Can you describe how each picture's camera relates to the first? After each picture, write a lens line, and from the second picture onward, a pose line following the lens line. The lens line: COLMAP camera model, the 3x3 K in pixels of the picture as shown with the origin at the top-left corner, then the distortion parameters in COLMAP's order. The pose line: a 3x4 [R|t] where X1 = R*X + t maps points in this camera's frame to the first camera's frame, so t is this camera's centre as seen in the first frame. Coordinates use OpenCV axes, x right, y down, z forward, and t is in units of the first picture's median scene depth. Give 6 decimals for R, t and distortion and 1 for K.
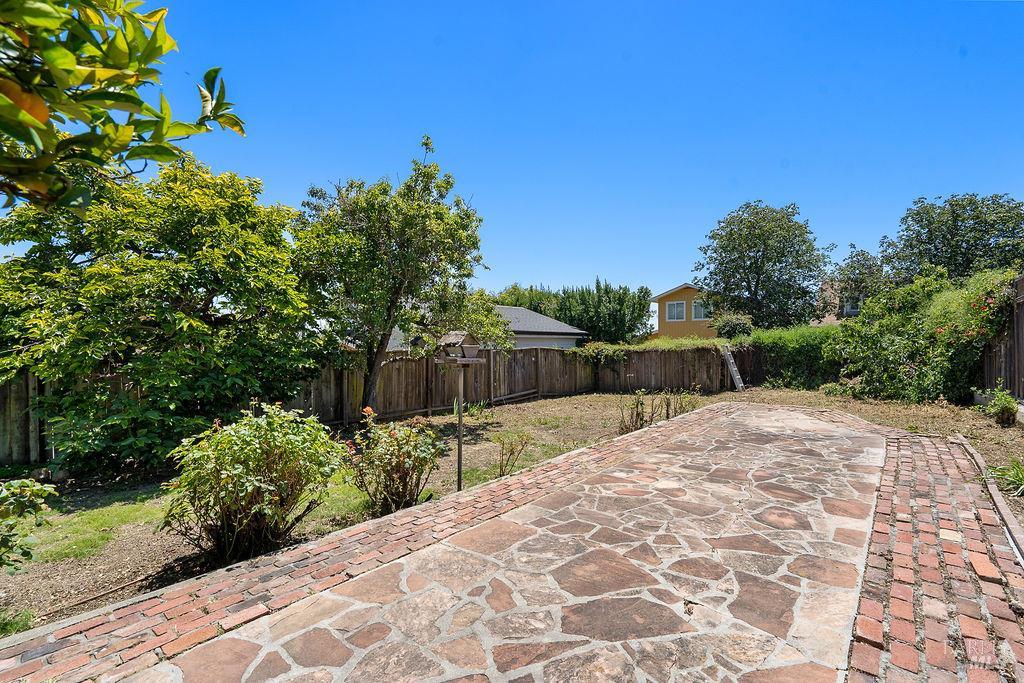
lens RADIAL K [[469.4, 0, 514.9], [0, 469.4, 342.6], [0, 0, 1]] dist [-0.005431, 0.001816]
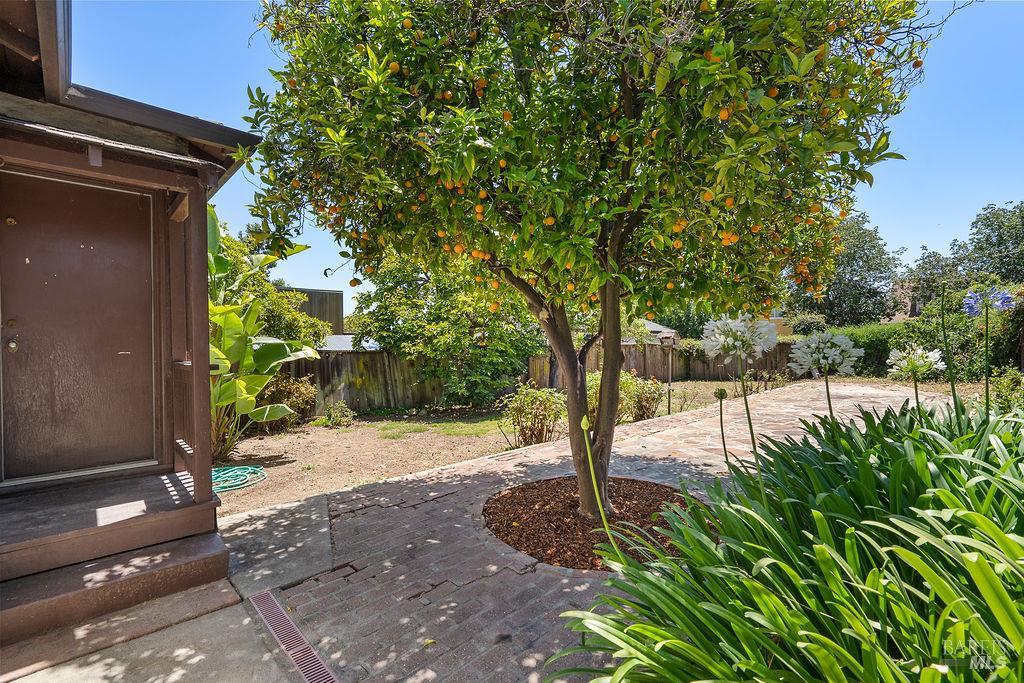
lens RADIAL K [[469.4, 0, 508.7], [0, 469.4, 339.2], [0, 0, 1]] dist [-0.005431, 0.001816]
pose [[0.993184, -0.006622, -0.116370, -0.130576], [0.005928, 0.999963, -0.006310, 0.004439], [0.116408, 0.005577, 0.993186, -0.228650]]
